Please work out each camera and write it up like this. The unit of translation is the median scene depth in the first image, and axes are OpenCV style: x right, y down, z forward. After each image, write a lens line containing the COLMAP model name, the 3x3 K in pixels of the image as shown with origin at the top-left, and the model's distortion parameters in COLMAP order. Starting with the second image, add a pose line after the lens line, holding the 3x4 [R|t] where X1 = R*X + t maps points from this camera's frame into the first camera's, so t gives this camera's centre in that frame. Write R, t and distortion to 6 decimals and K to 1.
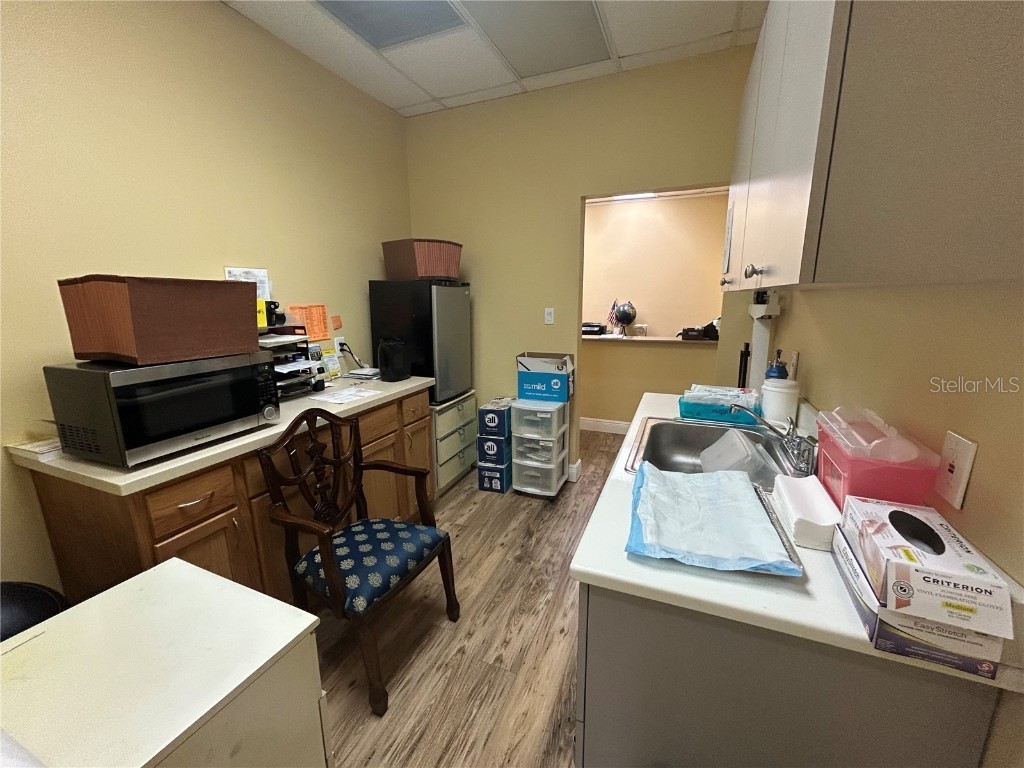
lens RADIAL K [[412.4, 0, 508.5], [0, 412.4, 383.5], [0, 0, 1]] dist [-0.001815, -0.000314]
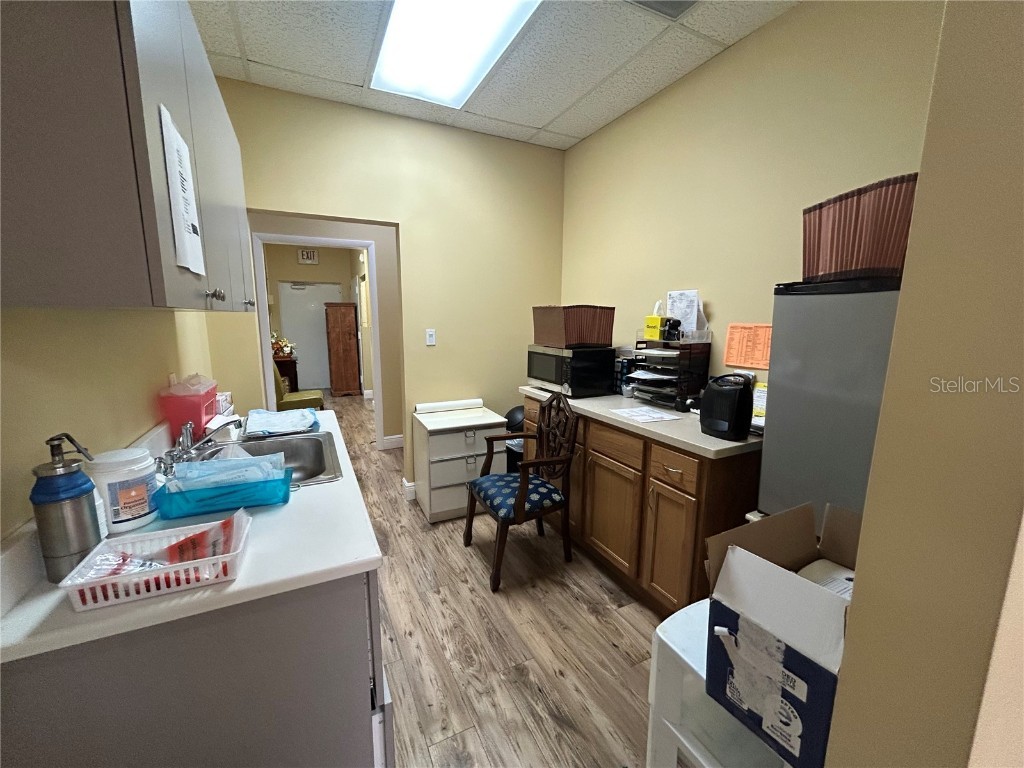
lens RADIAL K [[412.4, 0, 508.5], [0, 412.4, 383.5], [0, 0, 1]] dist [-0.001815, -0.000314]
pose [[-0.653548, 0.127657, -0.746042, 0.625342], [-0.152453, 0.943270, 0.294957, -0.322454], [0.741373, 0.306505, -0.597010, 1.515463]]
